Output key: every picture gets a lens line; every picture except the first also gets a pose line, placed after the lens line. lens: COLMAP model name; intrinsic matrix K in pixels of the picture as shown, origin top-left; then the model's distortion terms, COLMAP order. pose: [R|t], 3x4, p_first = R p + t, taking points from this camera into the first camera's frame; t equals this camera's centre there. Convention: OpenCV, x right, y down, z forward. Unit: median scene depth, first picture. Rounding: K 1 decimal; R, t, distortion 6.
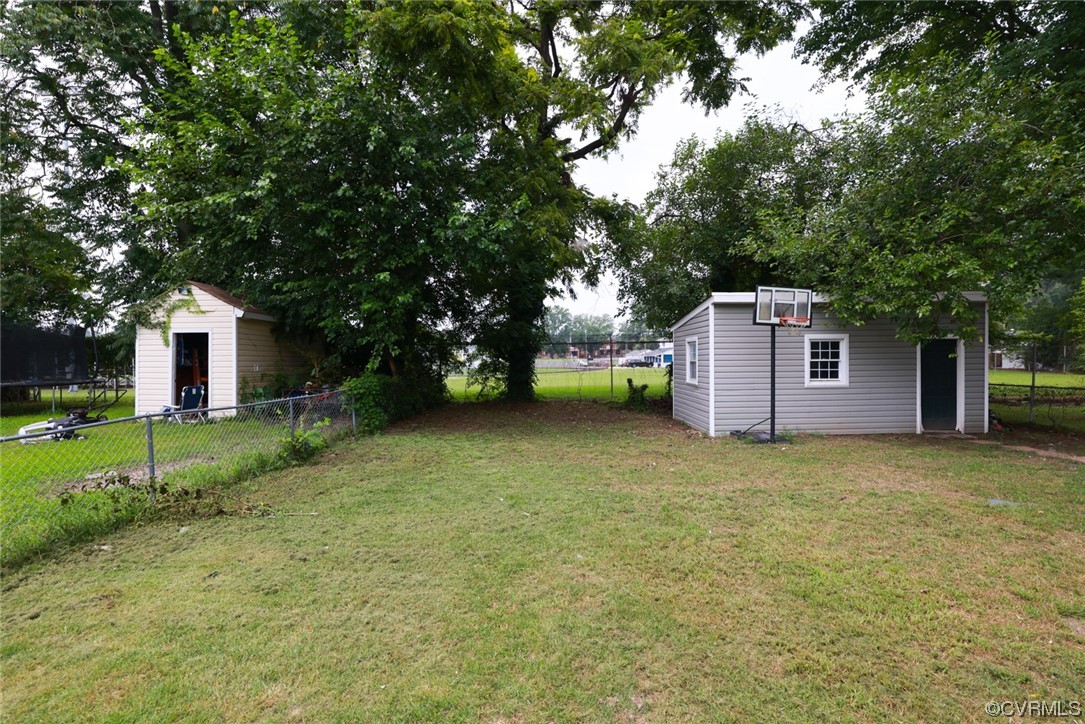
lens RADIAL K [[497.9, 0, 542.8], [0, 497.9, 365.5], [0, 0, 1]] dist [-0.024485, 0.000376]
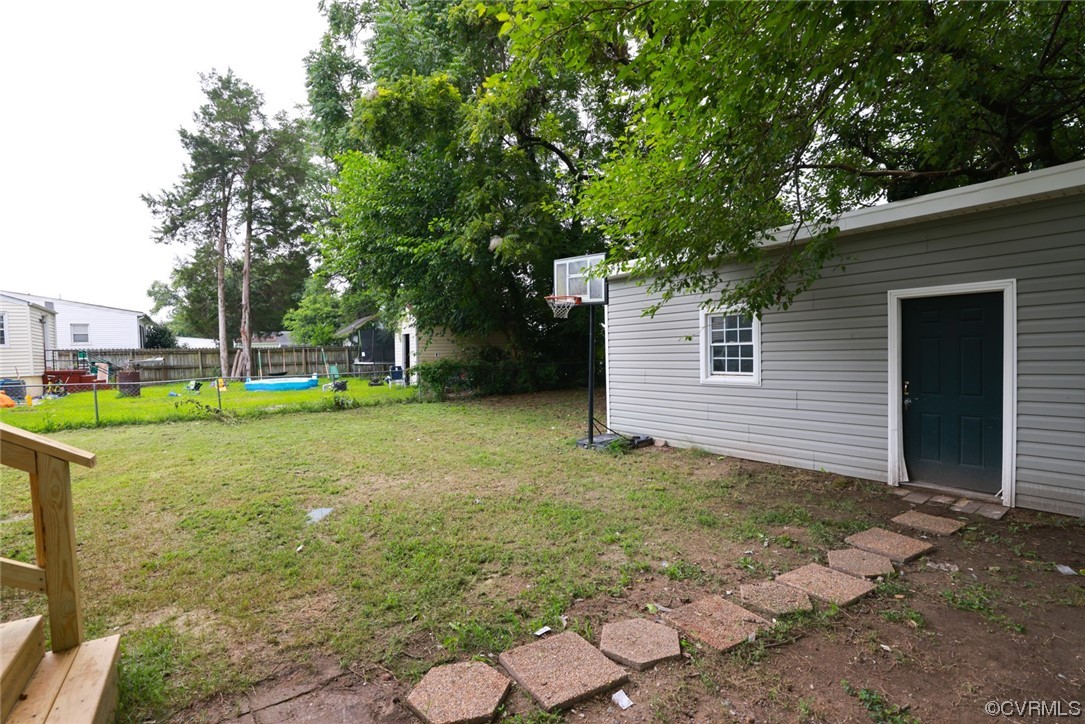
lens RADIAL K [[507.3, 0, 524.0], [0, 507.3, 361.2], [0, 0, 1]] dist [0.000881, 0.000624]
pose [[0.552709, 0.009735, -0.833317, 0.977296], [0.014297, 0.999674, 0.021161, -0.006156], [0.833251, -0.023609, 0.552390, 0.397735]]
